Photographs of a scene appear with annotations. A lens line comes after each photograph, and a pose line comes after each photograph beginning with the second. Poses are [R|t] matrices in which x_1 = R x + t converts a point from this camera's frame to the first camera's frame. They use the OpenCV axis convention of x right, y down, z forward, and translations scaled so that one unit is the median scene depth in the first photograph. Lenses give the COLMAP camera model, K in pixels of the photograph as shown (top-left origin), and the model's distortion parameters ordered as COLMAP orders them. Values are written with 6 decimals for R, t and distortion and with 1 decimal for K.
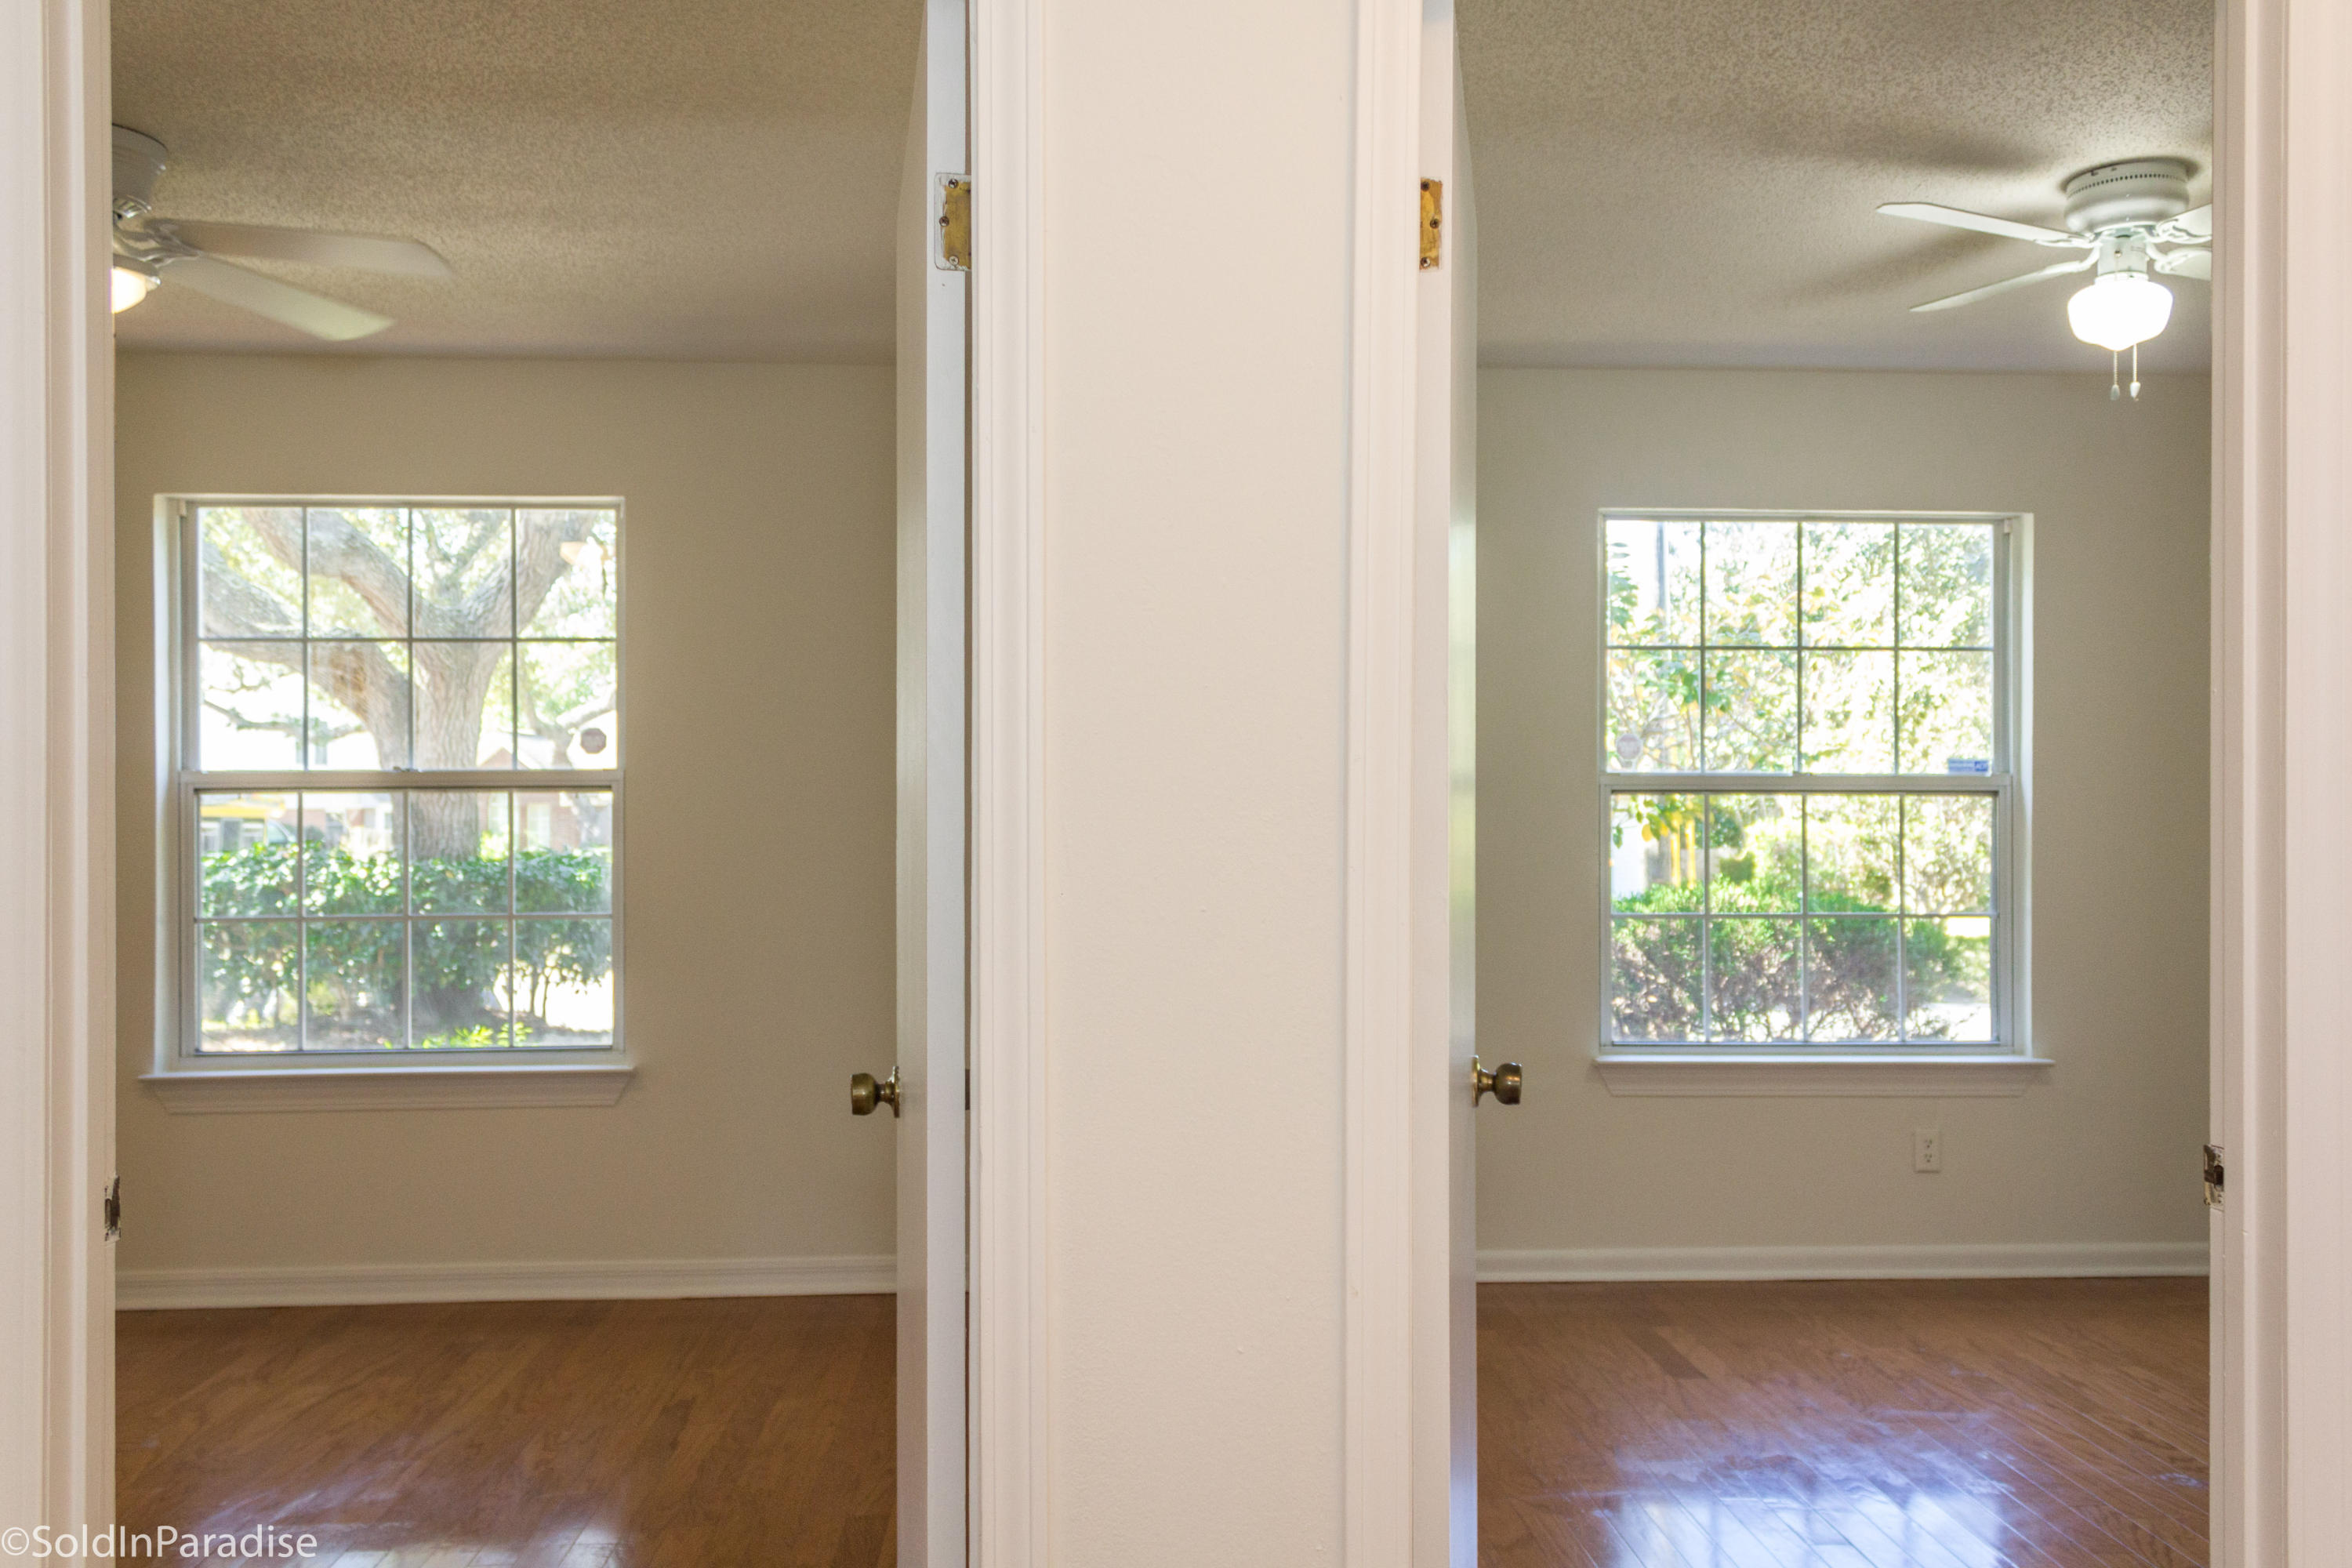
lens RADIAL K [[1952.2, 0, 1017.8], [0, 1952.2, 796.9], [0, 0, 1]] dist [0.073491, -0.099157]
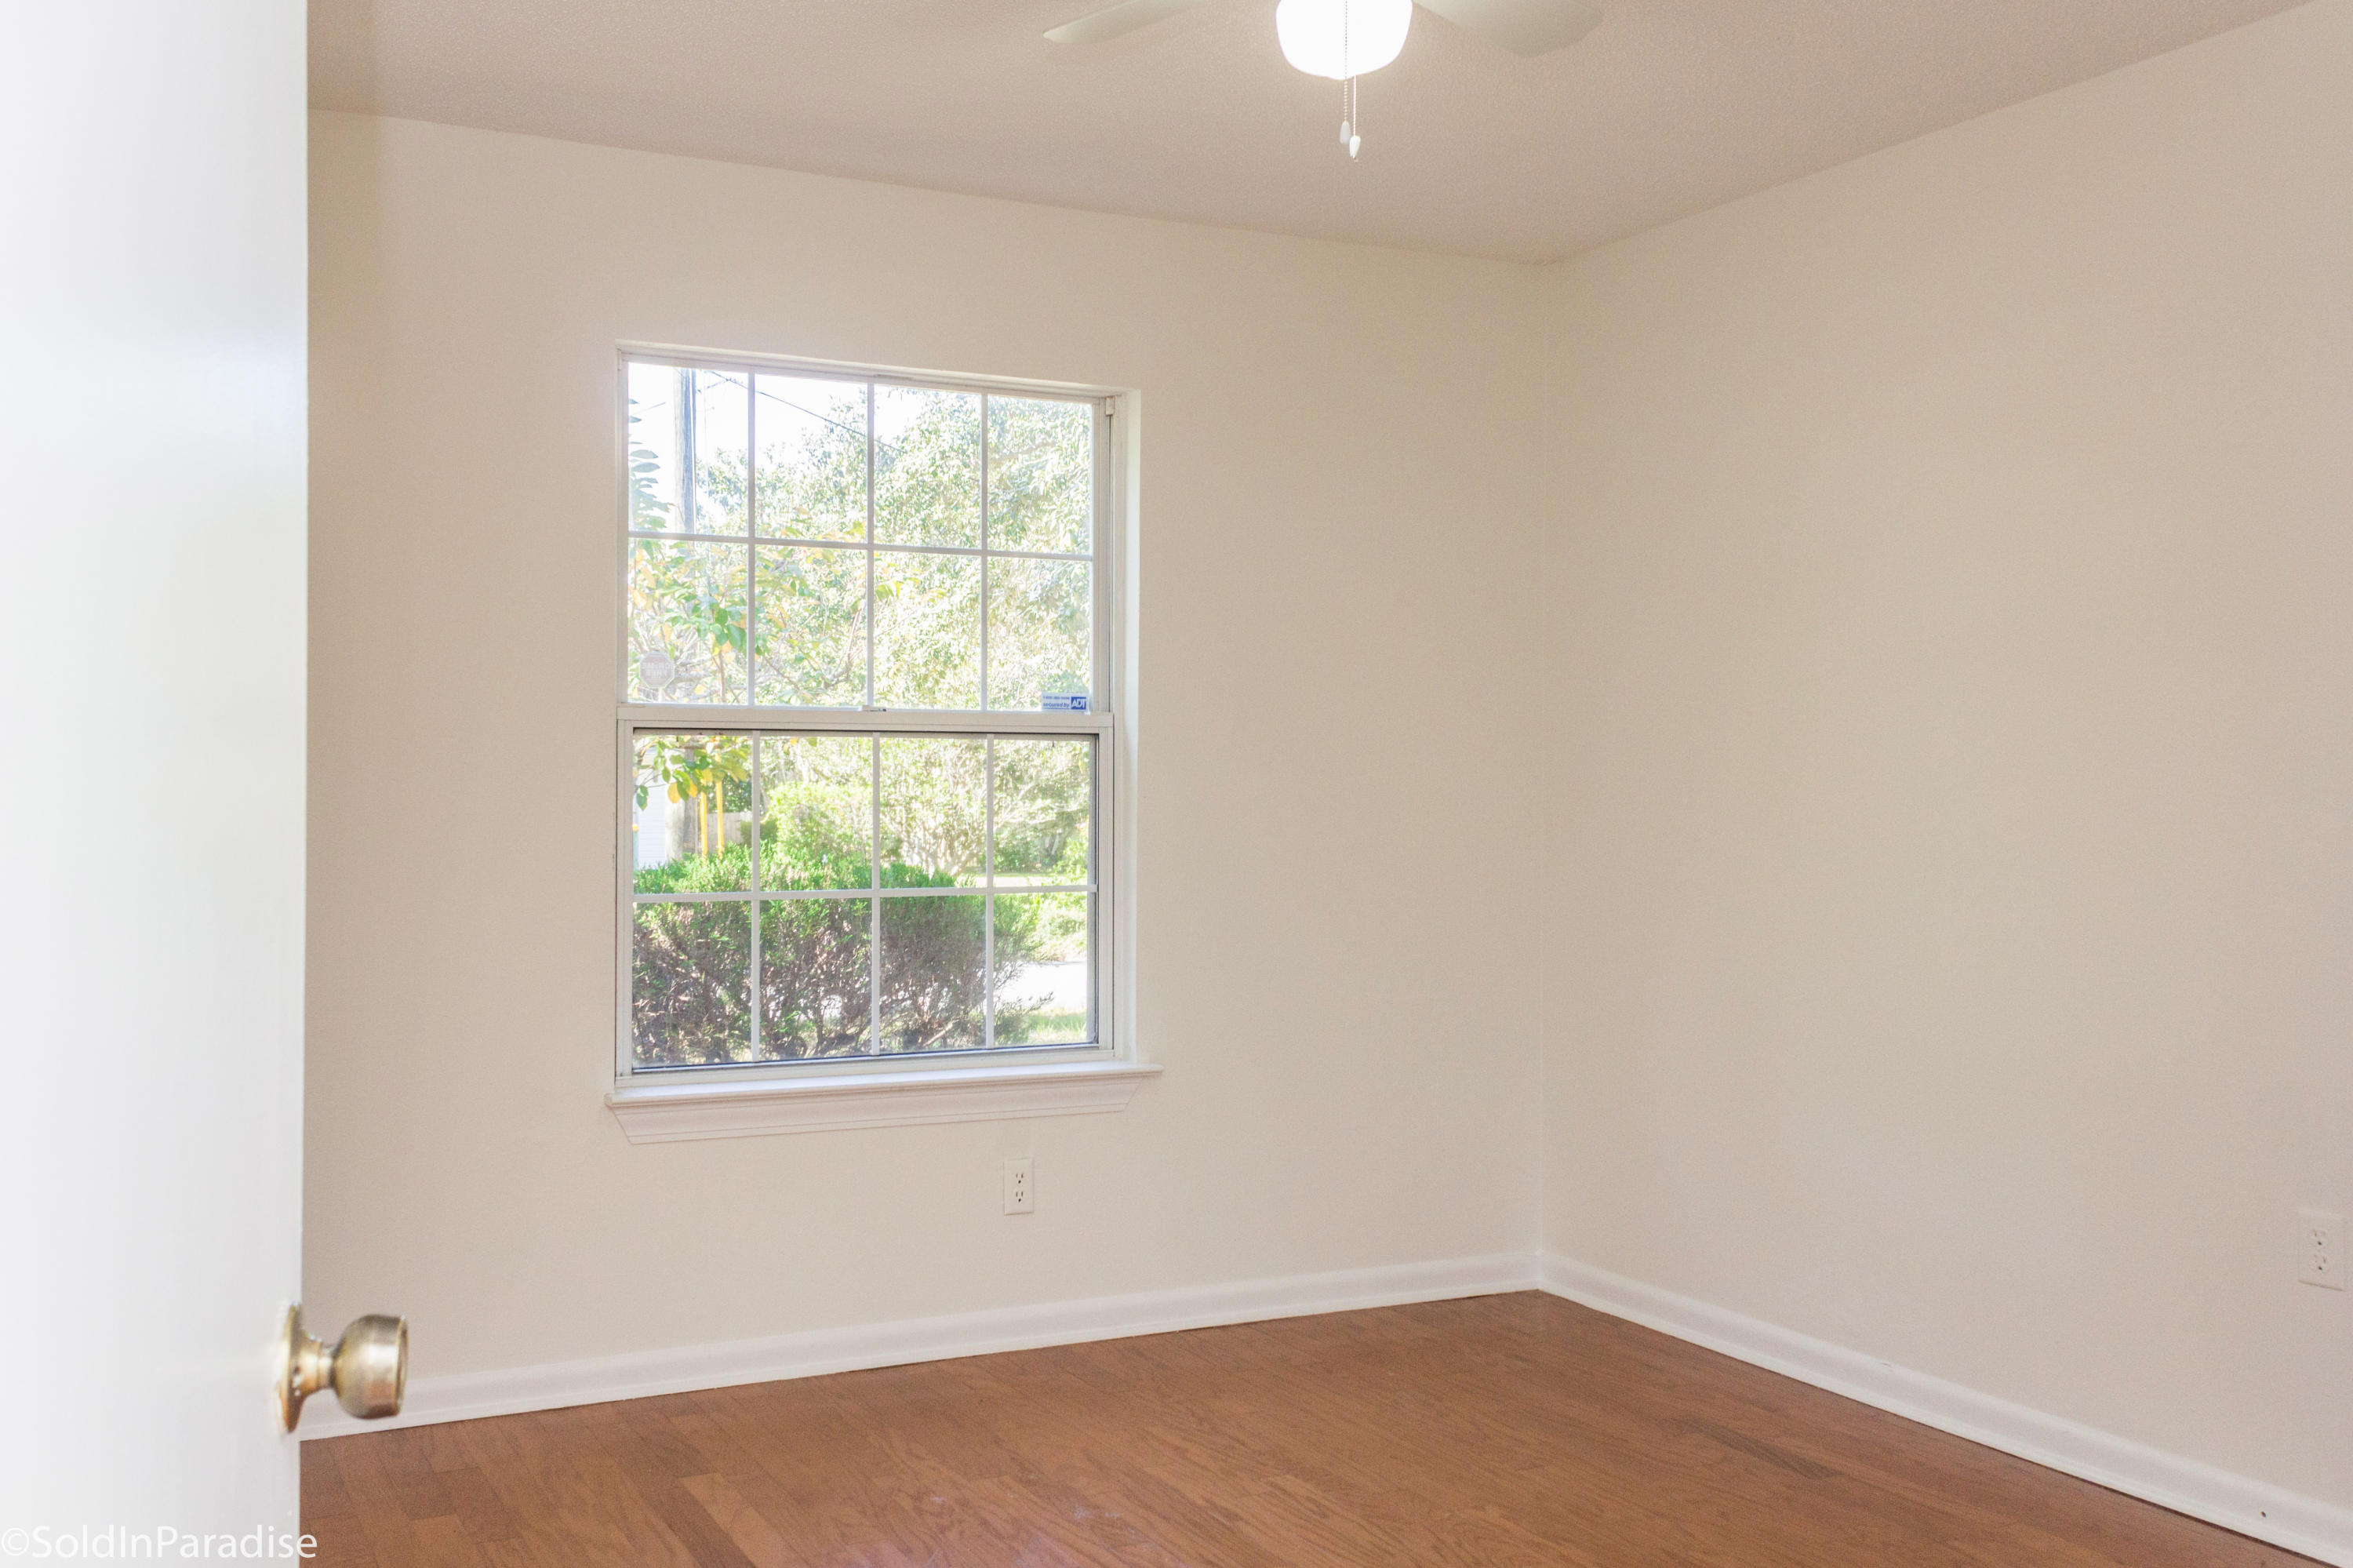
lens RADIAL K [[1953.1, 0, 1018.2], [0, 1953.1, 796.9], [0, 0, 1]] dist [0.073491, -0.099157]
pose [[0.884016, -0.001683, 0.467454, 0.077381], [-0.006252, 0.999862, 0.015423, 0.009029], [-0.467416, -0.016557, 0.883883, 0.254167]]
